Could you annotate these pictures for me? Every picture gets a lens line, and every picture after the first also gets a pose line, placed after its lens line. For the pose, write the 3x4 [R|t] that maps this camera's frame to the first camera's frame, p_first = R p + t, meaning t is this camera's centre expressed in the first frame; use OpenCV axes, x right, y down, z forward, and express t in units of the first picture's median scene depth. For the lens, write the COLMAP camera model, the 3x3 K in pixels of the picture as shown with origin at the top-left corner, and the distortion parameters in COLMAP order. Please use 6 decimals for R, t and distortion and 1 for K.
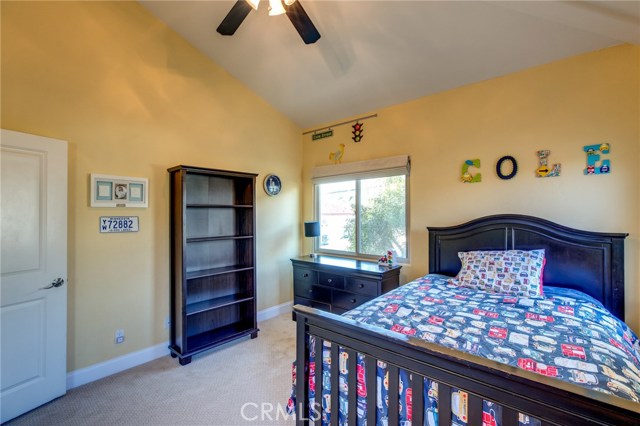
lens RADIAL K [[296.2, 0, 321.3], [0, 296.2, 212.7], [0, 0, 1]] dist [0.005642, 0.001288]
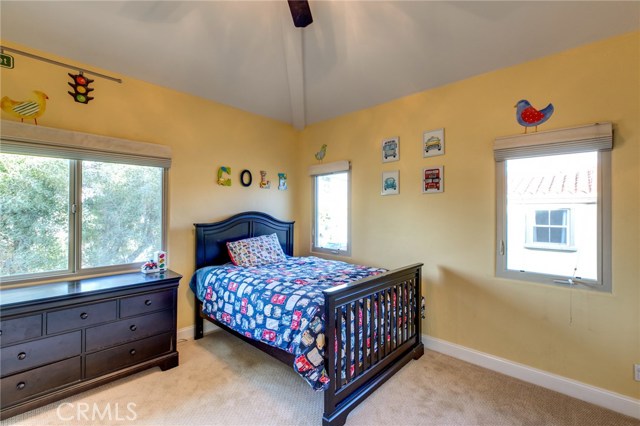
lens RADIAL K [[296.2, 0, 321.3], [0, 296.2, 212.9], [0, 0, 1]] dist [0.005642, 0.001288]
pose [[0.006552, -0.002981, 0.999974, -0.674287], [-0.006714, 0.999973, 0.003025, 0.004525], [-0.999956, -0.006734, 0.006532, 0.556902]]
